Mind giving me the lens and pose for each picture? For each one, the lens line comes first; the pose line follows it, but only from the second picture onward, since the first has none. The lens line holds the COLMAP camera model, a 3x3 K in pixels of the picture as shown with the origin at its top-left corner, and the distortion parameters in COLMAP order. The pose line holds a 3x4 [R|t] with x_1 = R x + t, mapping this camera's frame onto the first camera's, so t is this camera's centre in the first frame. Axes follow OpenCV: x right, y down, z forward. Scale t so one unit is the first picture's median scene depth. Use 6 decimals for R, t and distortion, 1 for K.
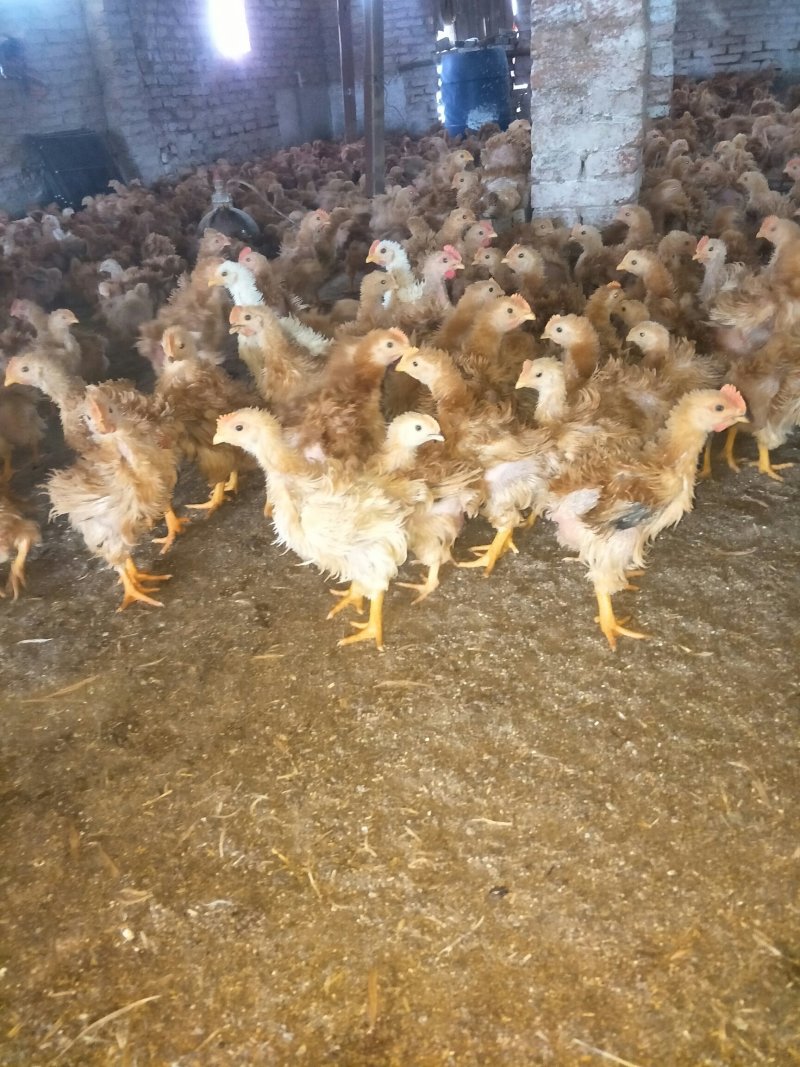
lens RADIAL K [[866.4, 0, 401.9], [0, 866.4, 538.4], [0, 0, 1]] dist [0.012934, -0.024019]
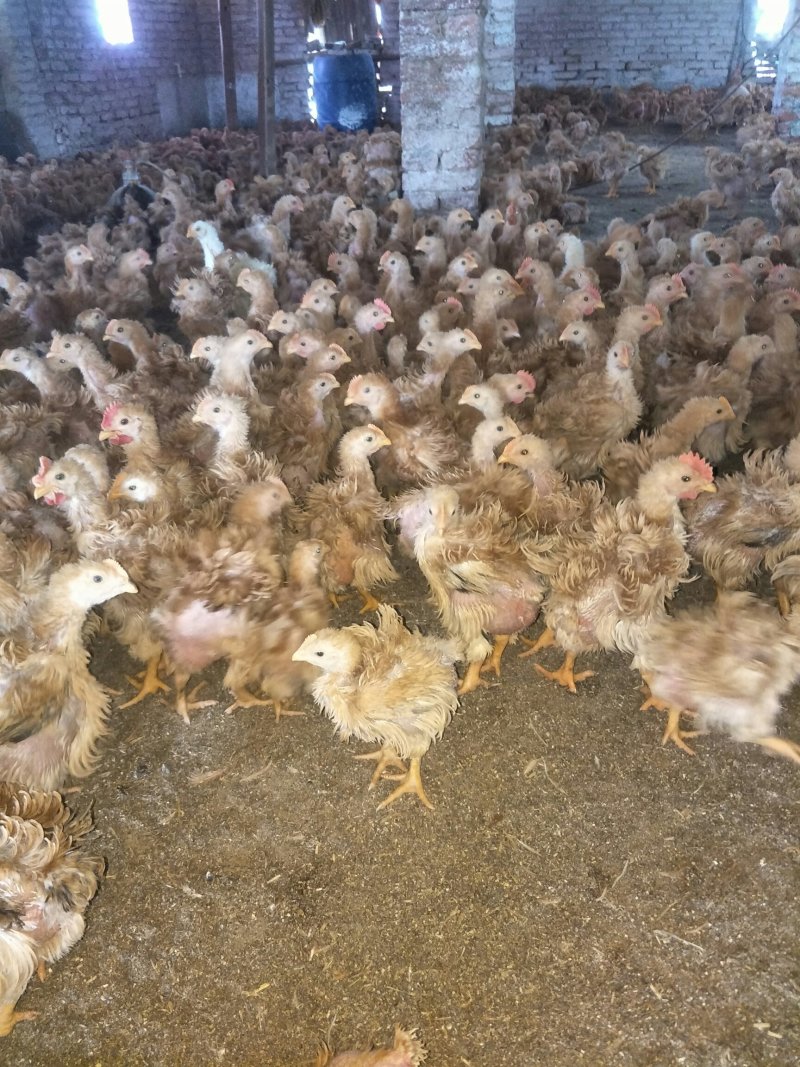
lens RADIAL K [[866.4, 0, 402.3], [0, 866.4, 529.3], [0, 0, 1]] dist [0.012934, -0.024019]
pose [[0.988731, -0.018454, 0.148561, -0.022916], [0.018902, 0.999820, -0.001601, 0.055484], [-0.148505, 0.004391, 0.988902, -0.124604]]
